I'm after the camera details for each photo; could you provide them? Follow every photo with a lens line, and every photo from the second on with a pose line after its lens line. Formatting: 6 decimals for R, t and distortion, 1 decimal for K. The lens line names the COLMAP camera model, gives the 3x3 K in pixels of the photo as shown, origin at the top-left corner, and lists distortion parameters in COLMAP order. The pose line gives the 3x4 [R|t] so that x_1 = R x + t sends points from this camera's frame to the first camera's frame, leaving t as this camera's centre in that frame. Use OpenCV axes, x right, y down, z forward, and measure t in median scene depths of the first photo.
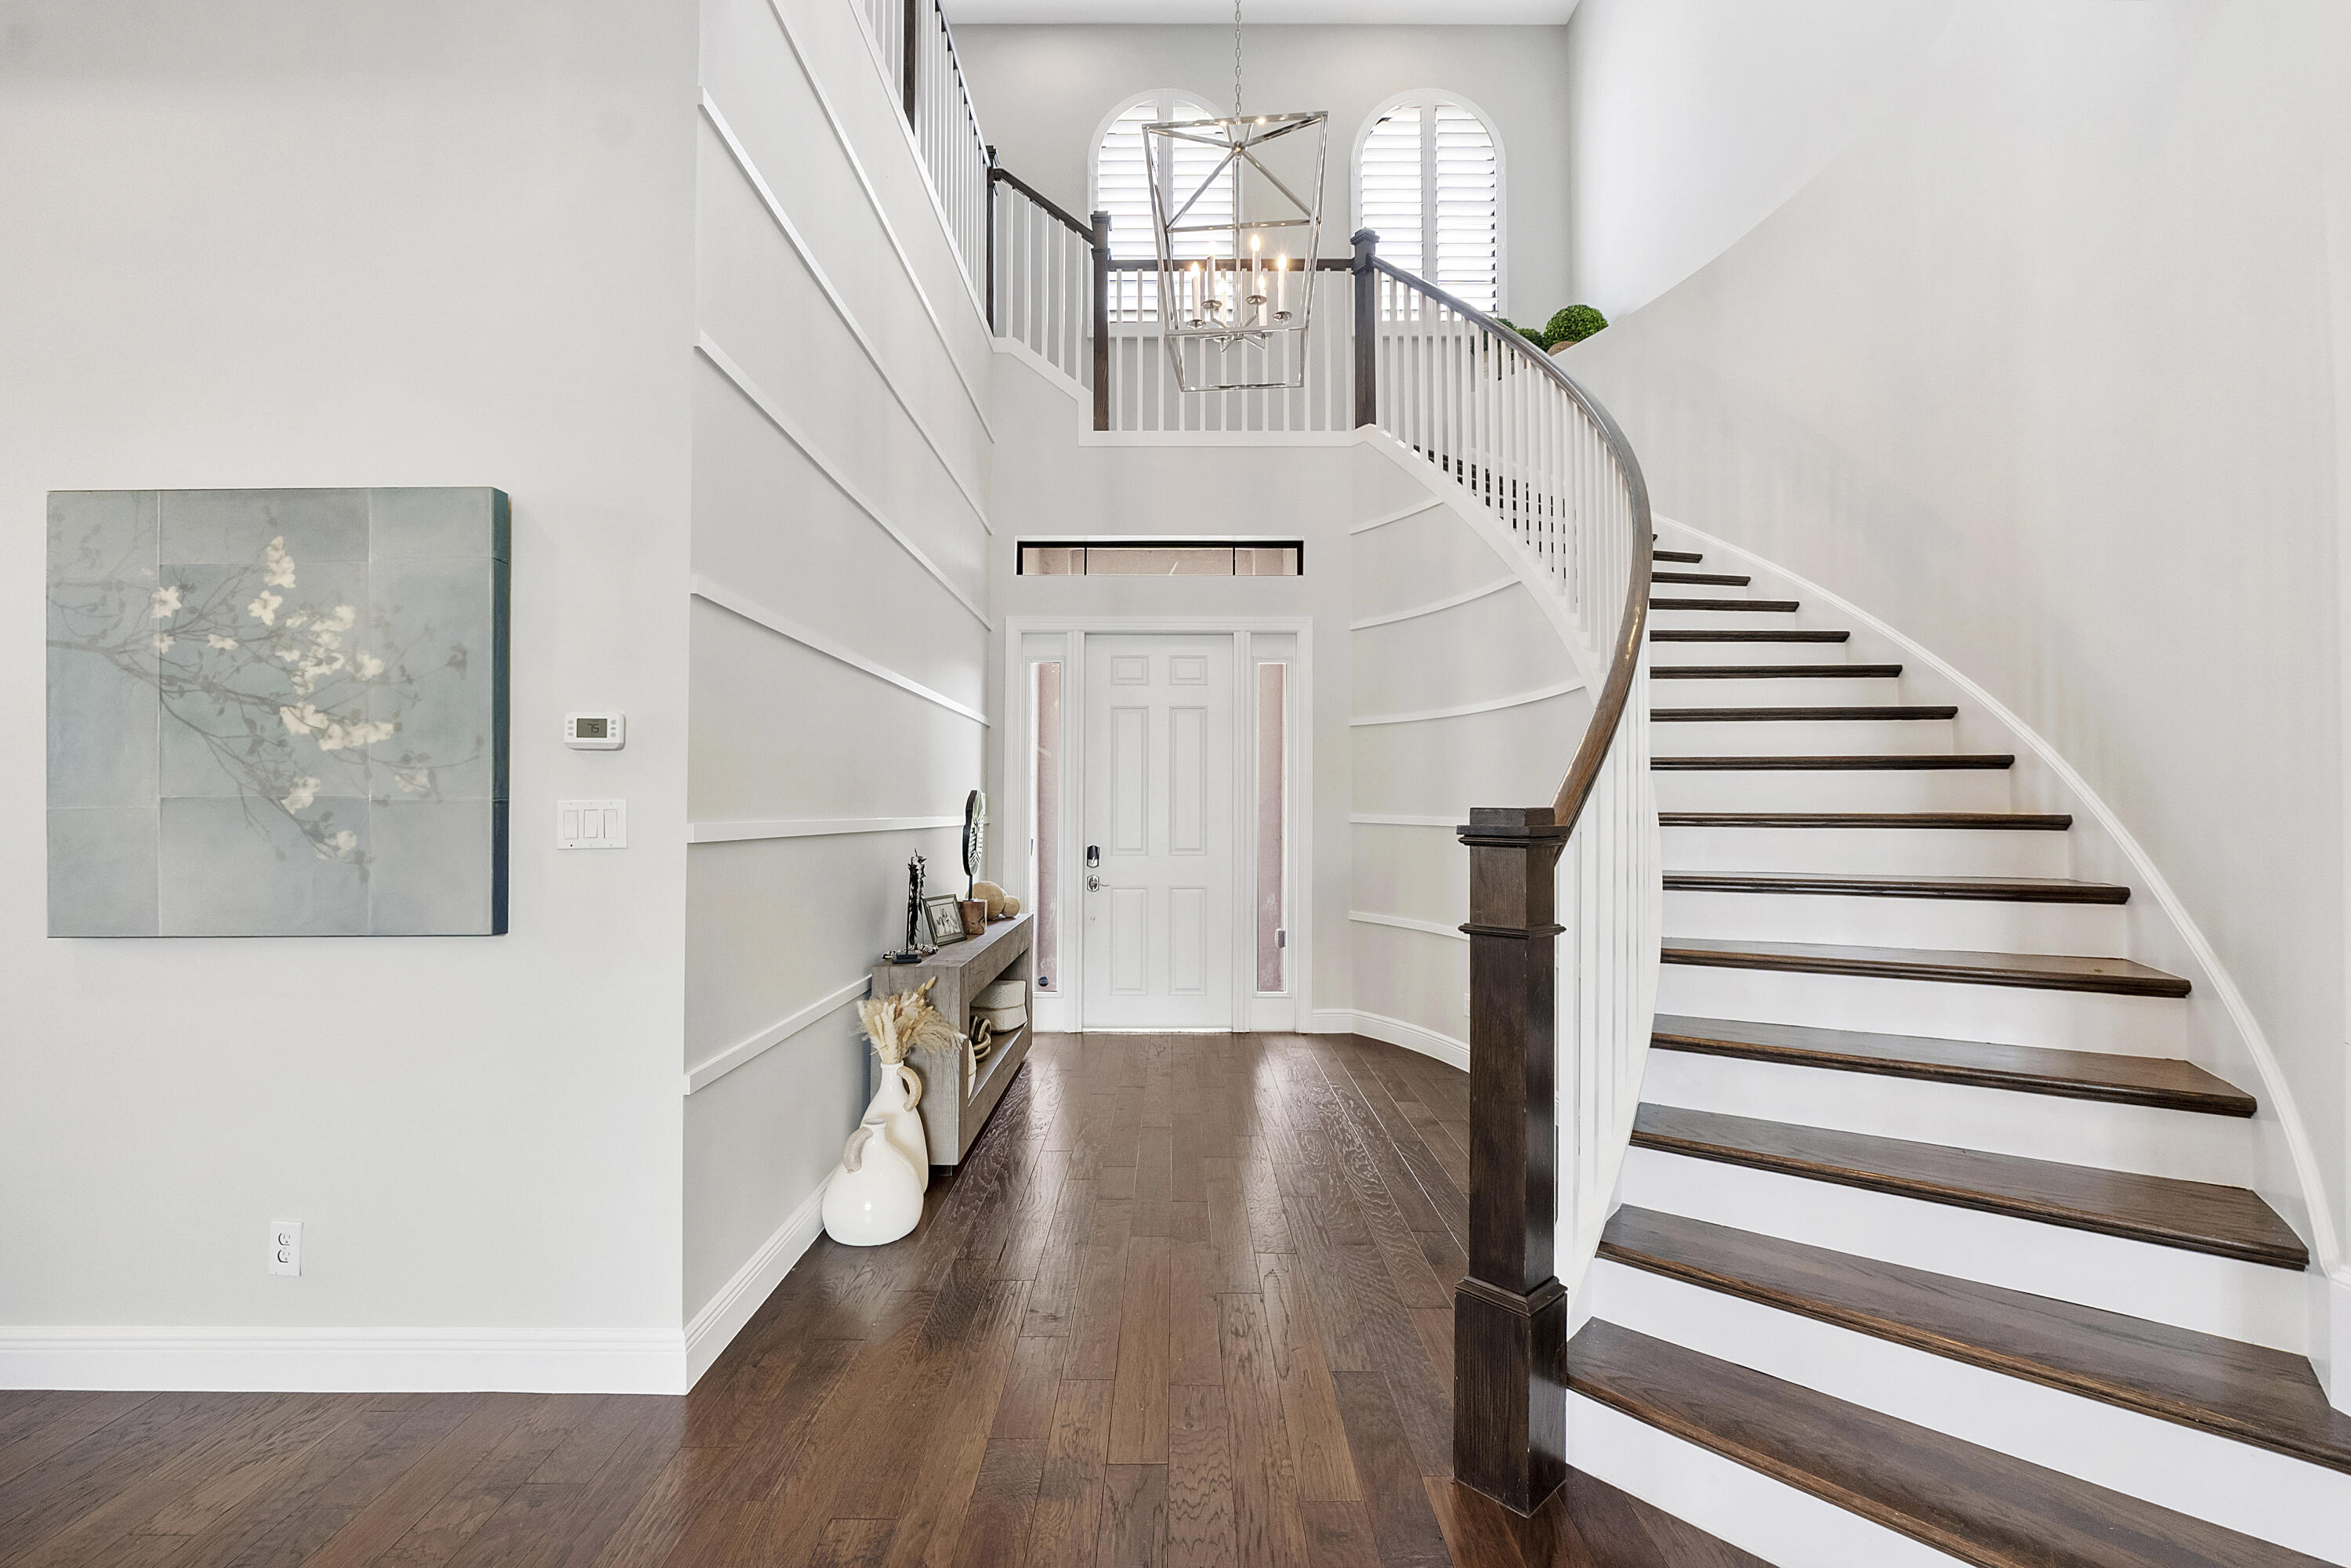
lens RADIAL K [[989.5, 0, 1180.4], [0, 989.5, 788.3], [0, 0, 1]] dist [-0.008357, 0.000359]
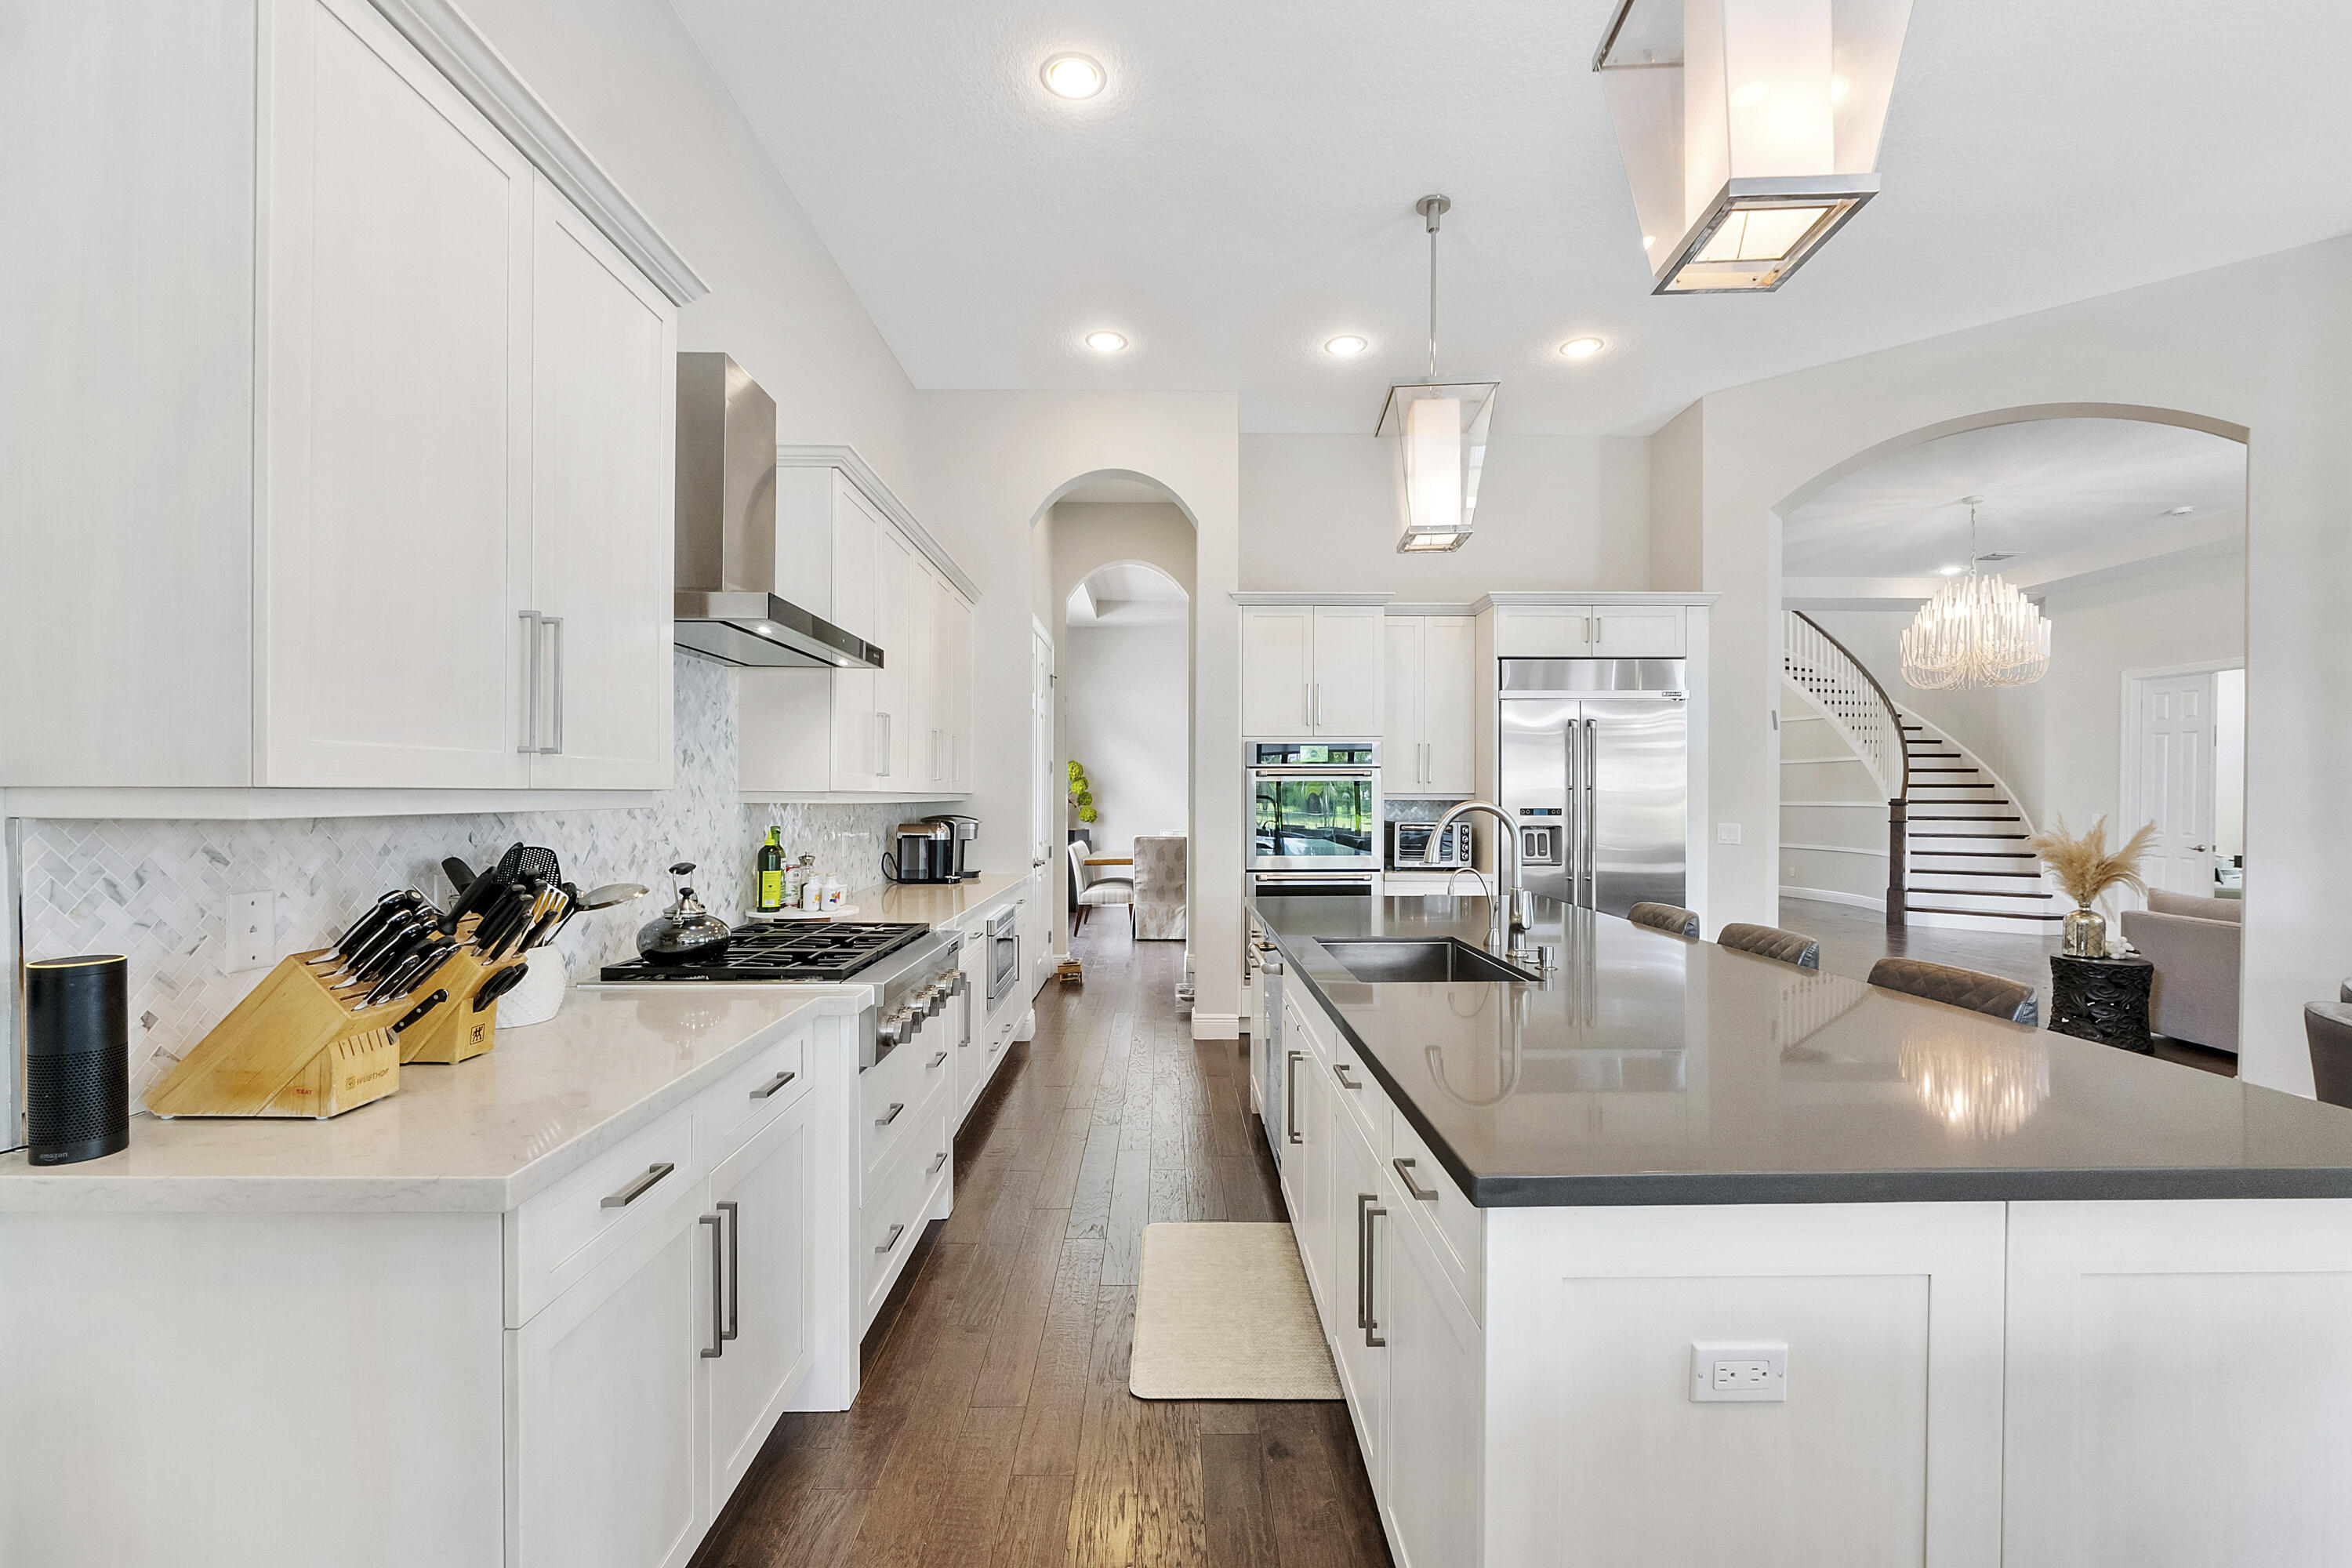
lens RADIAL K [[989.9, 0, 1180.9], [0, 989.9, 788.3], [0, 0, 1]] dist [-0.008357, 0.000359]
pose [[0.999970, 0.004291, 0.006449, -3.097563], [-0.004409, 0.999821, 0.018378, -0.099455], [-0.006369, -0.018405, 0.999810, -3.715583]]
